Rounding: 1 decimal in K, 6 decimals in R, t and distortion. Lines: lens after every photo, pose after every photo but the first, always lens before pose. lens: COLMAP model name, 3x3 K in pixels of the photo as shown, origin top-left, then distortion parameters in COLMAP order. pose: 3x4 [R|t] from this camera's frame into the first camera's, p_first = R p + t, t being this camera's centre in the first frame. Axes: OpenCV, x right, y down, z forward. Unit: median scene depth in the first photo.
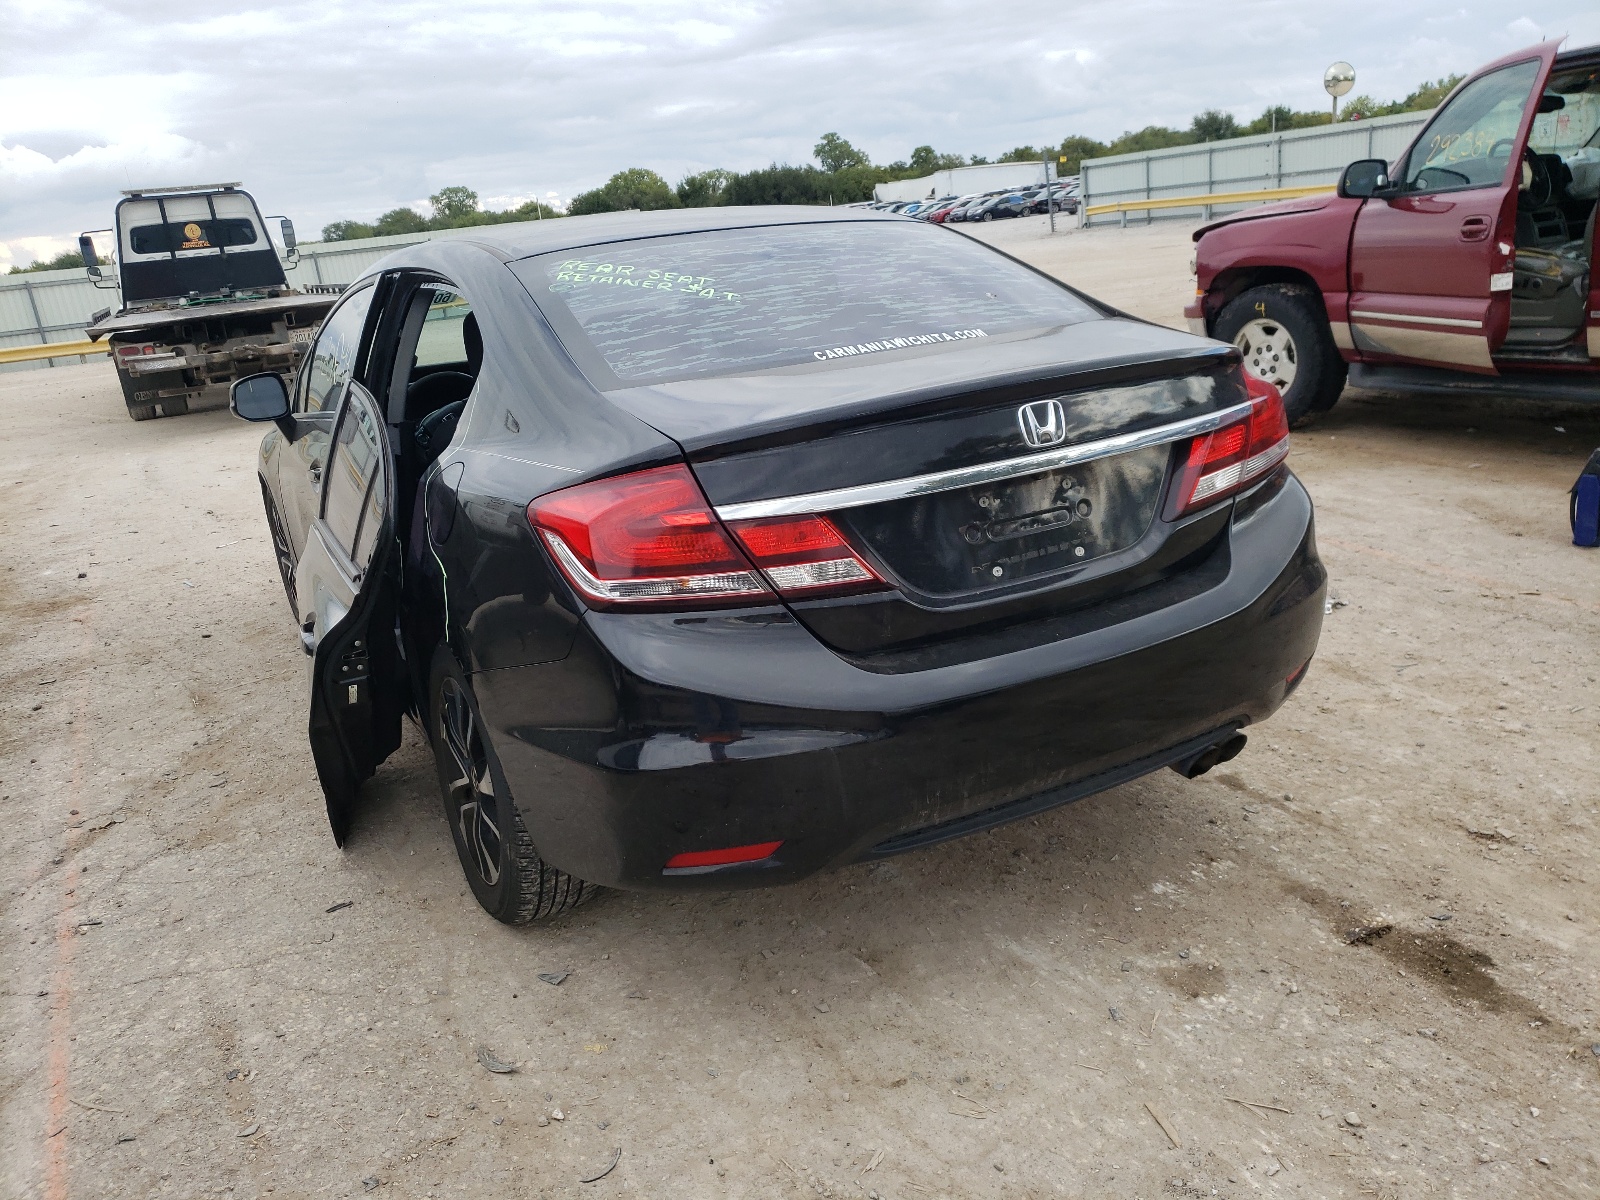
lens RADIAL K [[1295.4, 0, 766.5], [0, 1295.4, 596.5], [0, 0, 1]] dist [-0.002312, 0.042923]
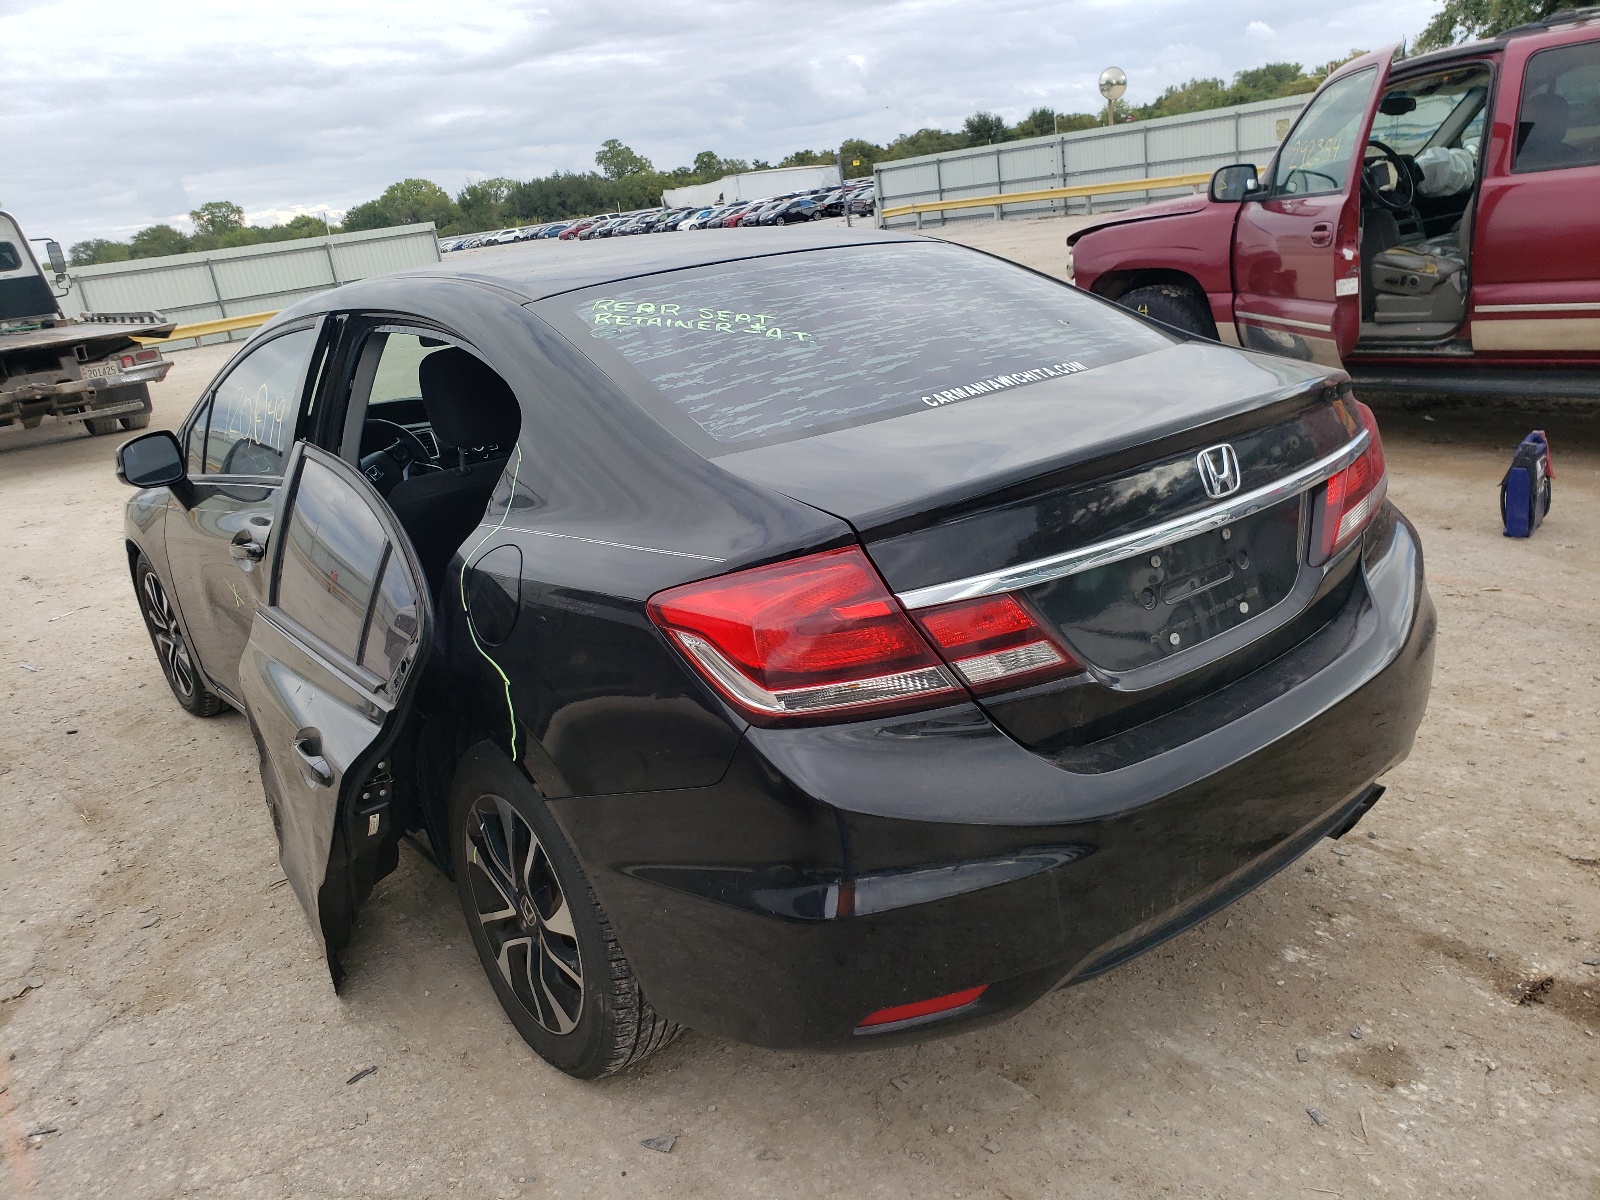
lens RADIAL K [[1295.4, 0, 766.5], [0, 1295.4, 596.5], [0, 0, 1]] dist [-0.002312, 0.042923]
pose [[0.986463, -0.066801, 0.149764, -0.140583], [0.067395, 0.997726, 0.001112, -0.042514], [-0.149498, 0.008997, 0.988721, 0.101436]]
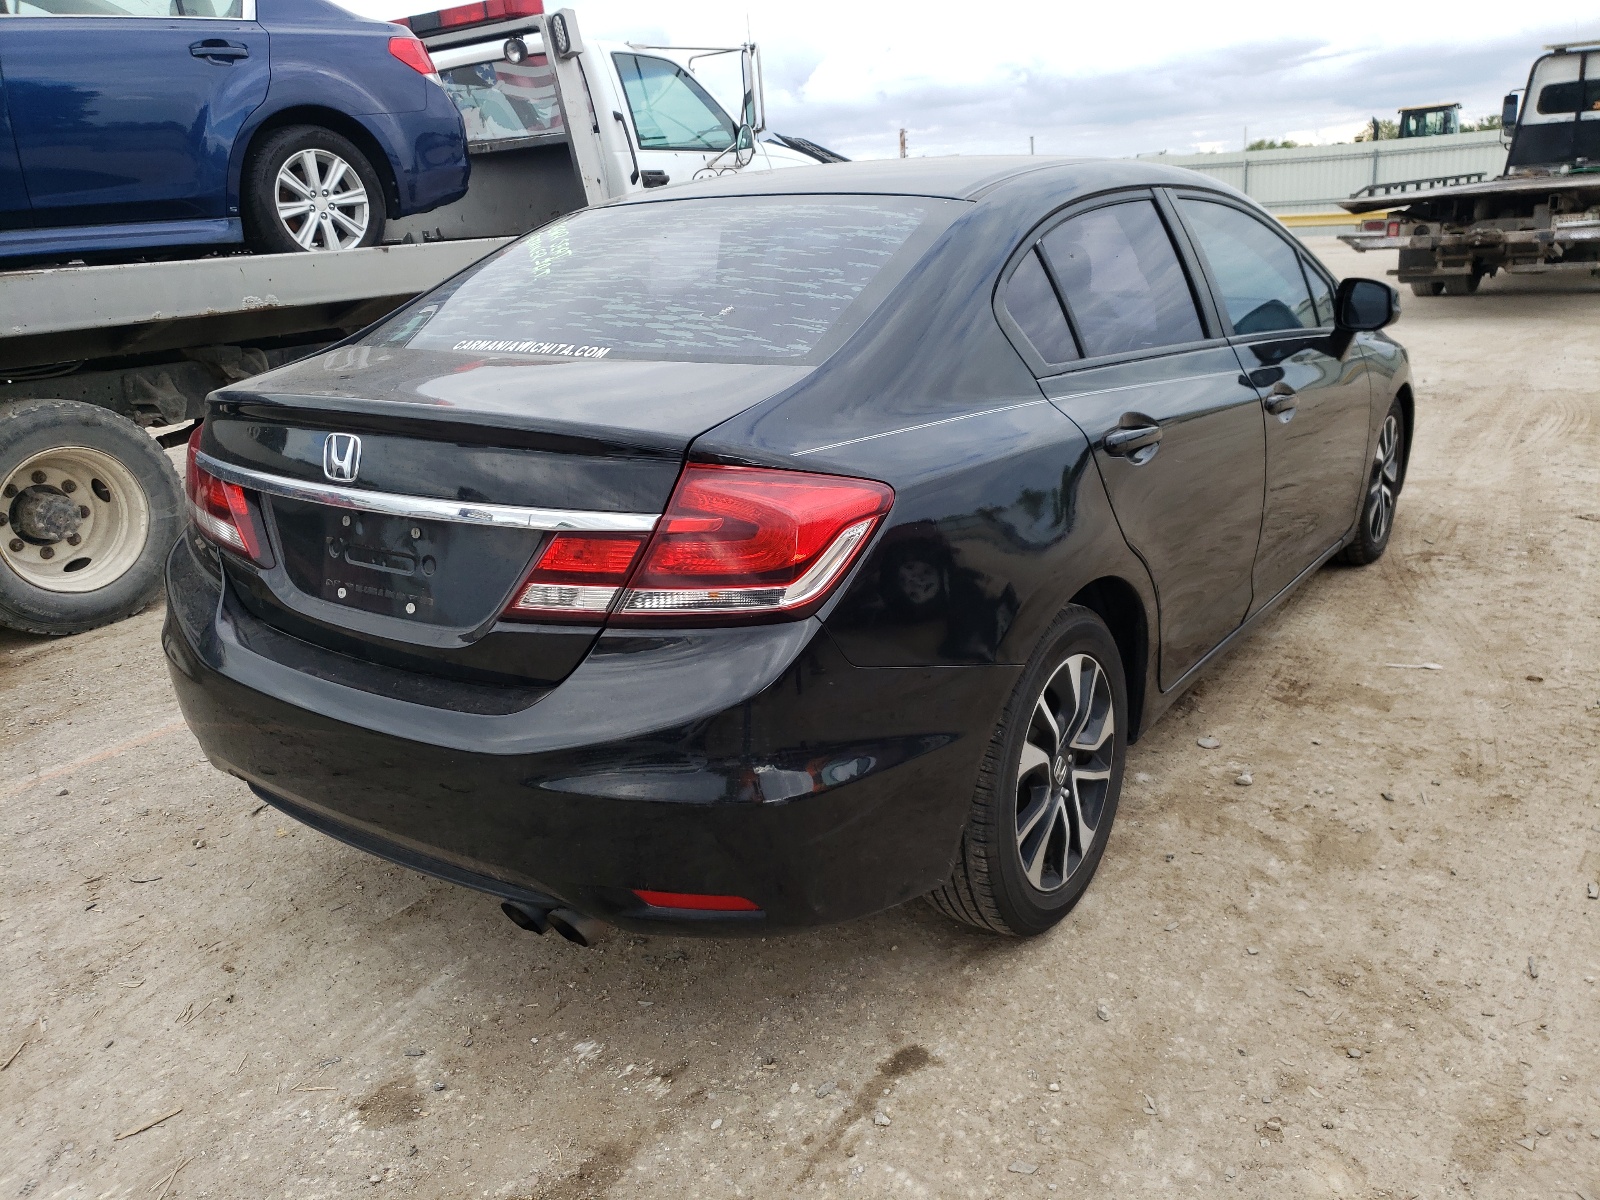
lens RADIAL K [[1274.5, 0, 760.8], [0, 1274.5, 554.5], [0, 0, 1]] dist [0.007145, 0.010133]
pose [[0.424555, 0.312591, -0.849729, 0.705241], [-0.234590, 0.944439, 0.230222, -0.214825], [0.874483, 0.101596, 0.474297, 0.504211]]
